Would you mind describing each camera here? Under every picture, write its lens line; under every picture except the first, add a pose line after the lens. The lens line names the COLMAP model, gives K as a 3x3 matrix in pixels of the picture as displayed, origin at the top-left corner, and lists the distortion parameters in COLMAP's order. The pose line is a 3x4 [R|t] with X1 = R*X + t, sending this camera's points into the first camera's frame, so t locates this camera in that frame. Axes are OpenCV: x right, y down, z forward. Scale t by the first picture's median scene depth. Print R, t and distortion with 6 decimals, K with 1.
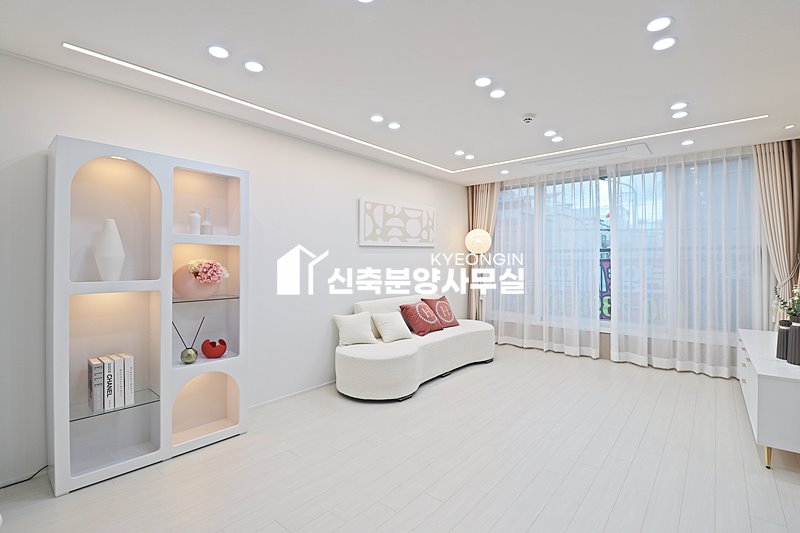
lens RADIAL K [[368.1, 0, 390.7], [0, 368.1, 258.2], [0, 0, 1]] dist [-0.012573, -0.005974]
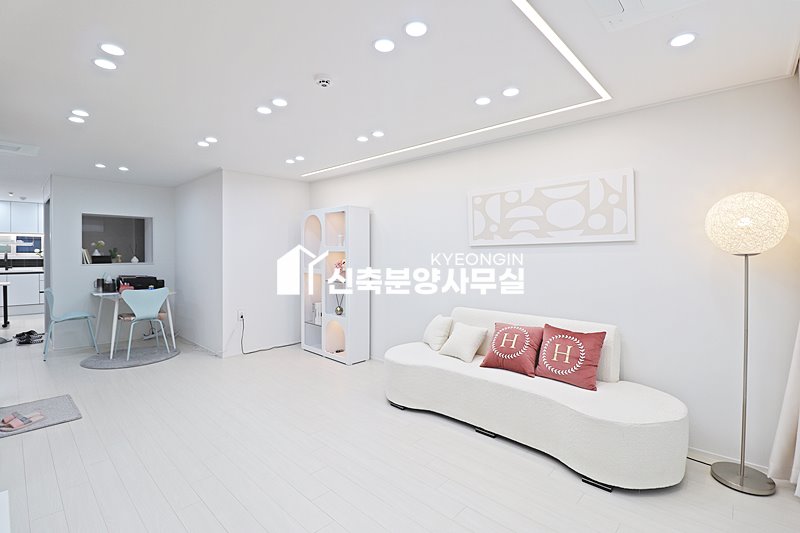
lens RADIAL K [[368.1, 0, 401.5], [0, 368.1, 253.5], [0, 0, 1]] dist [-0.012573, -0.005974]
pose [[-0.024705, 0.000224, -0.999695, 0.784808], [0.001294, 0.999999, 0.000193, -0.015542], [0.999694, -0.001289, -0.024706, 0.807982]]
